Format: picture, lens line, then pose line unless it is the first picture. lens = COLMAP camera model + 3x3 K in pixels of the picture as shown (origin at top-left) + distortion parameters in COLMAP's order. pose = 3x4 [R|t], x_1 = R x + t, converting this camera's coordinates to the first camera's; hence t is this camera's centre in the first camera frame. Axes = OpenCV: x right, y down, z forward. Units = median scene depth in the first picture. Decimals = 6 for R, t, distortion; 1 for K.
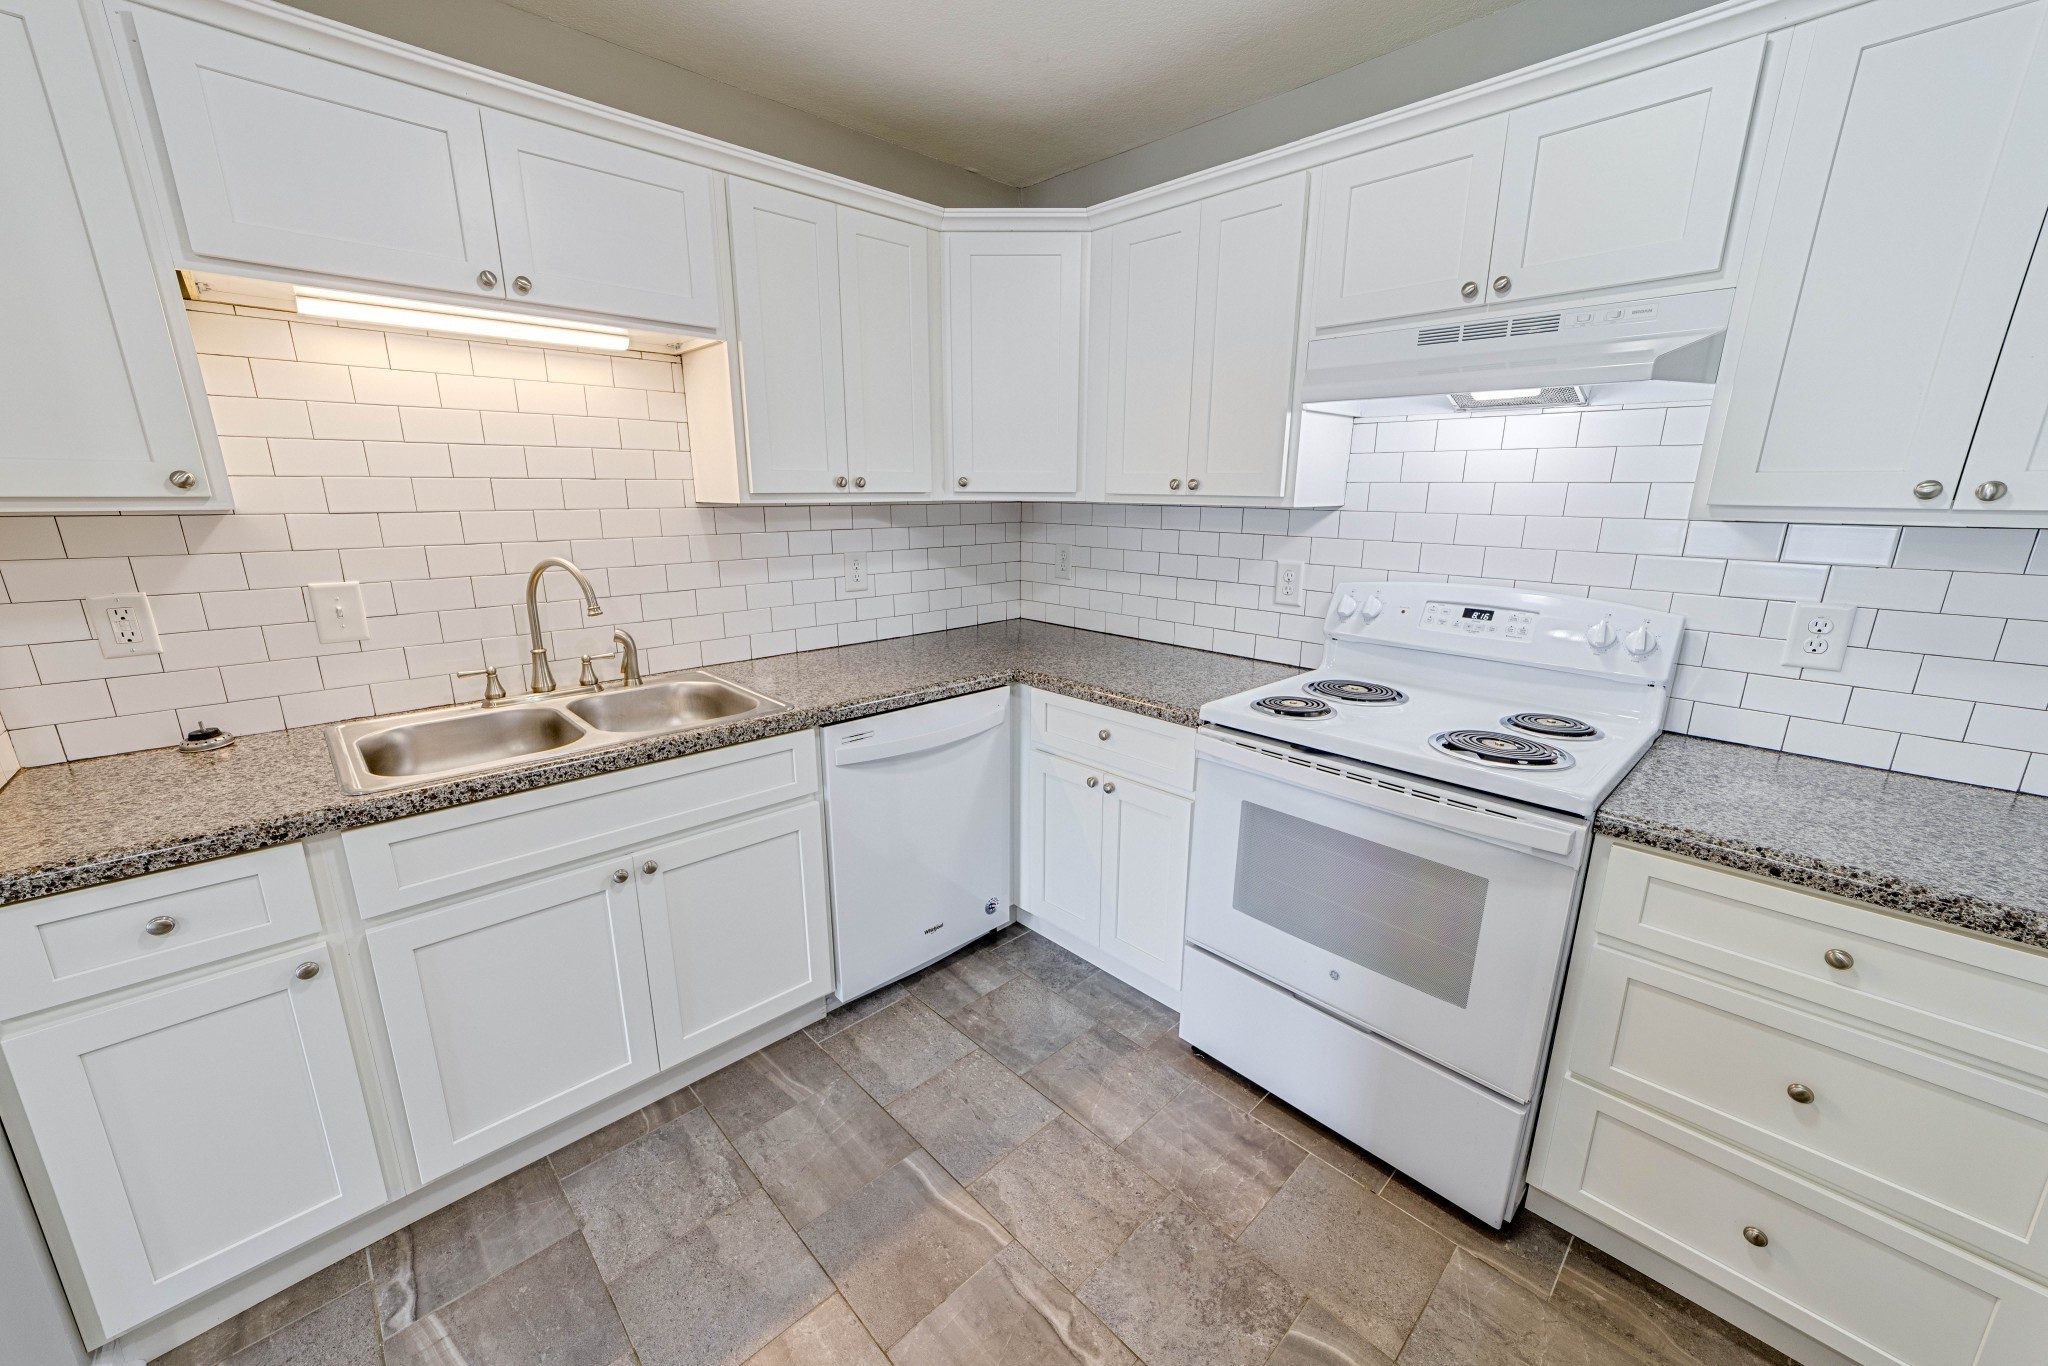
lens RADIAL K [[783.1, 0, 1029.6], [0, 783.1, 687.2], [0, 0, 1]] dist [-0.002324, 0.000051]
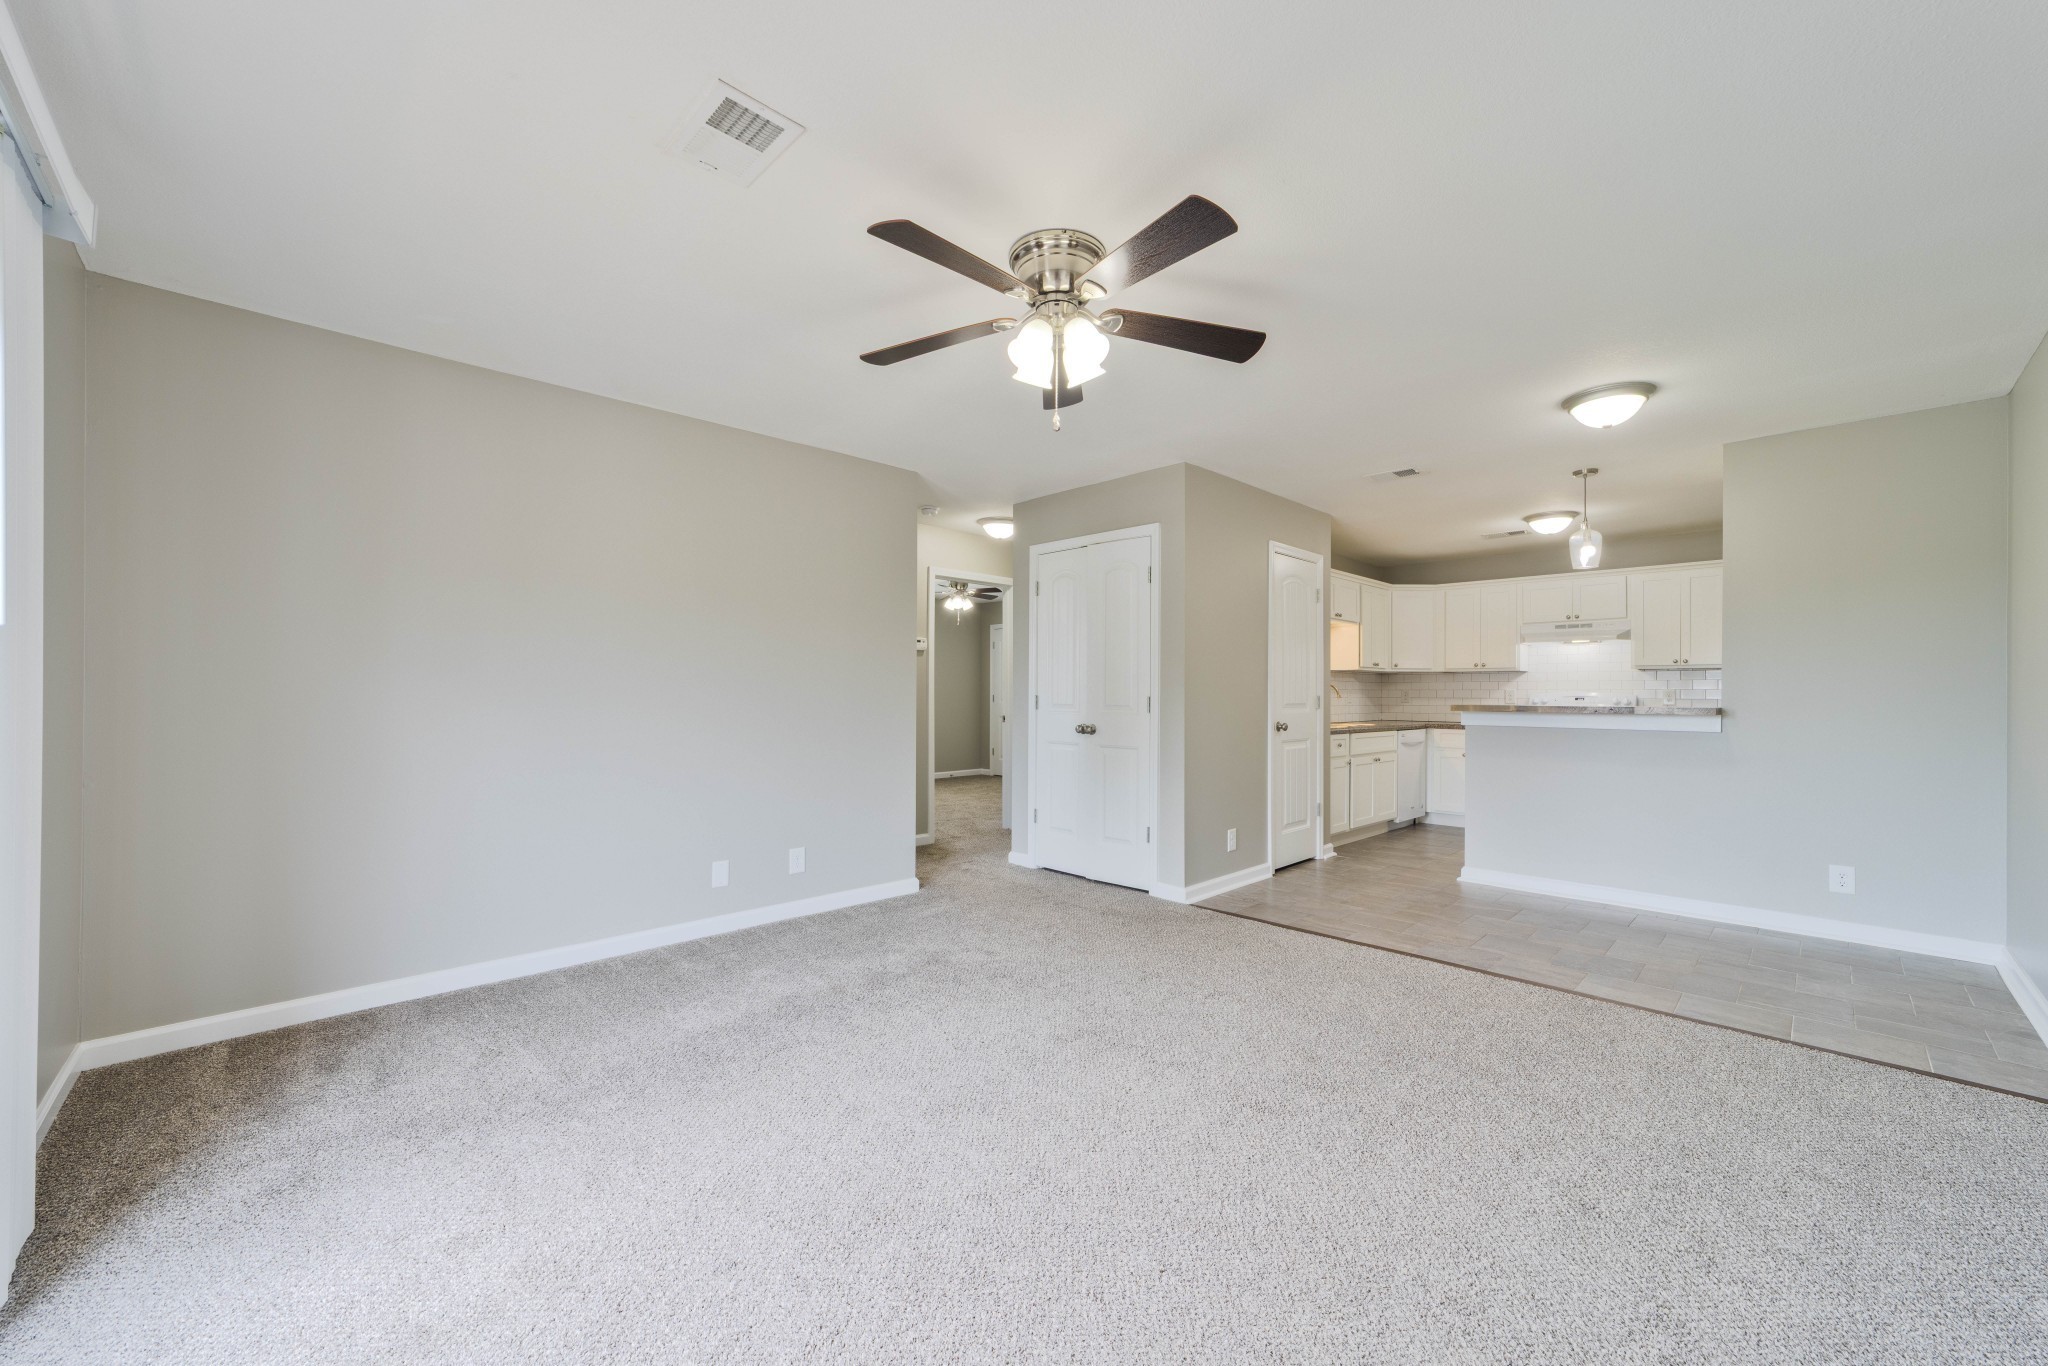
lens RADIAL K [[783.1, 0, 1029.6], [0, 783.1, 687.2], [0, 0, 1]] dist [-0.002324, 0.000051]
pose [[0.999997, 0.001511, 0.001821, -1.770624], [-0.000986, 0.965662, -0.259800, 0.715189], [-0.002151, 0.259798, 0.965661, -2.232633]]
